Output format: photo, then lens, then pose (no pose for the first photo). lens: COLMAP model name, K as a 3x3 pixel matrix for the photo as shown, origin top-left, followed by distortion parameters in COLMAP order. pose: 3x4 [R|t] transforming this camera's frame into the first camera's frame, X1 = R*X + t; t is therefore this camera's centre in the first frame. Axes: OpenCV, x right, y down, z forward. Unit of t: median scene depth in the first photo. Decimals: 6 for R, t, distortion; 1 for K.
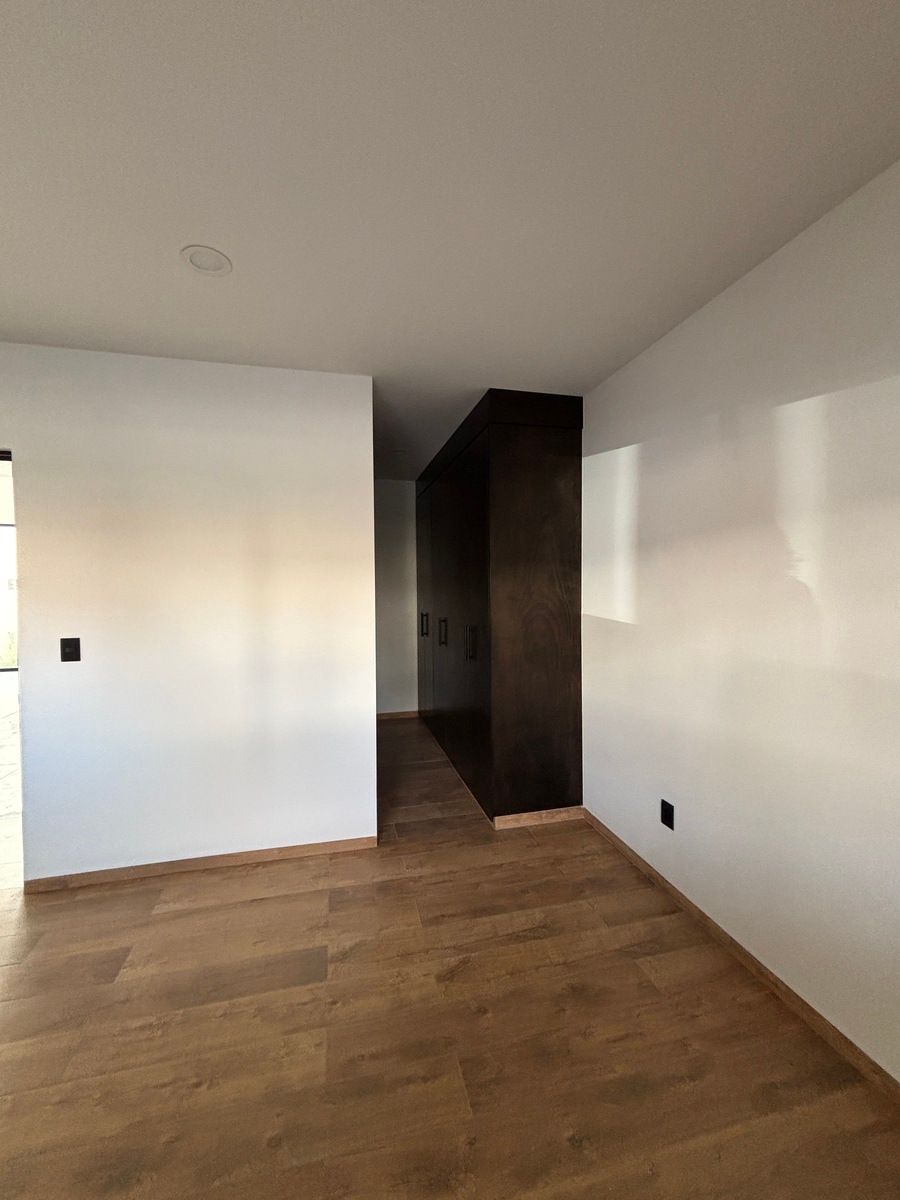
lens RADIAL K [[485.0, 0, 452.0], [0, 485.0, 597.5], [0, 0, 1]] dist [-0.002725, -0.000019]
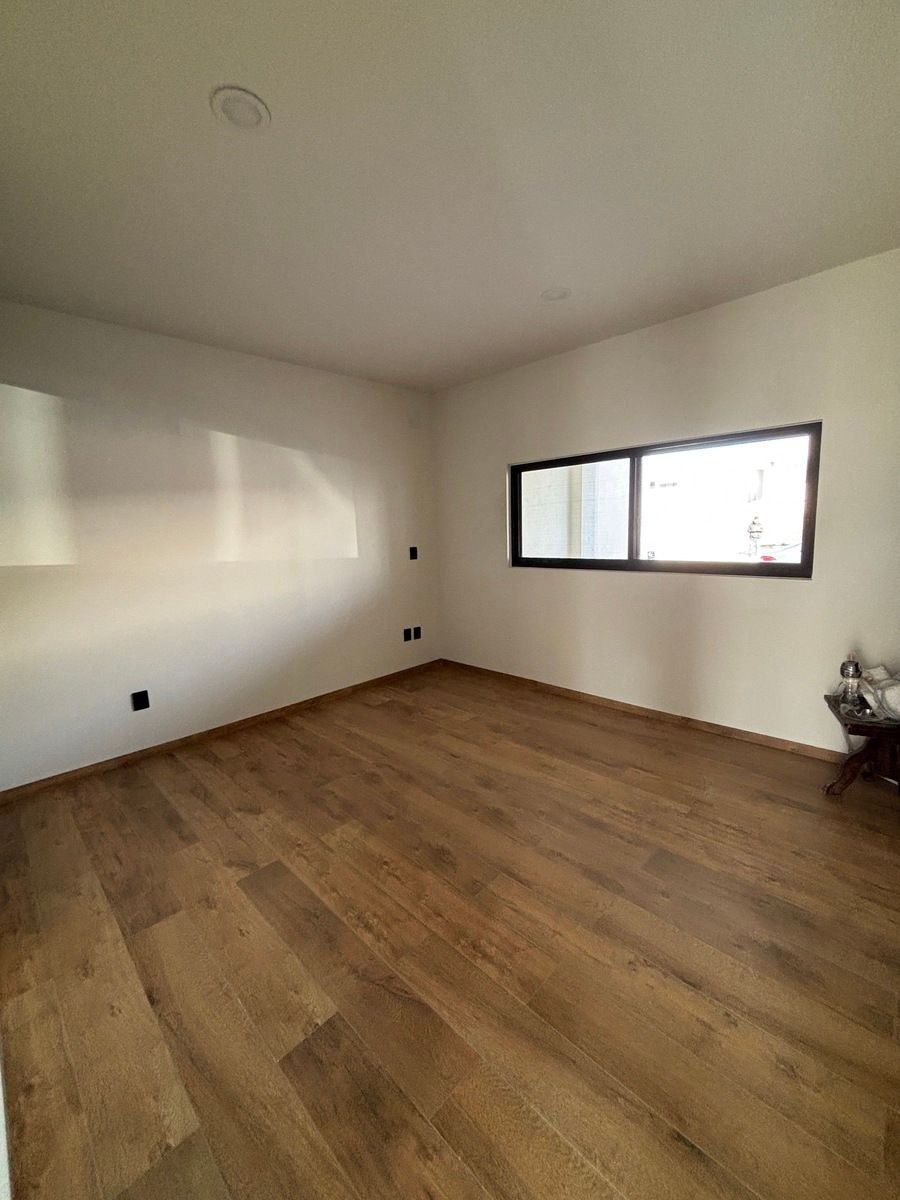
lens RADIAL K [[477.2, 0, 450.5], [0, 477.2, 601.3], [0, 0, 1]] dist [-0.000997, -0.000036]
pose [[-0.518514, -0.111400, 0.847781, -1.348464], [0.047993, 0.986122, 0.158931, 0.013926], [-0.853721, 0.123096, -0.505972, 1.125598]]
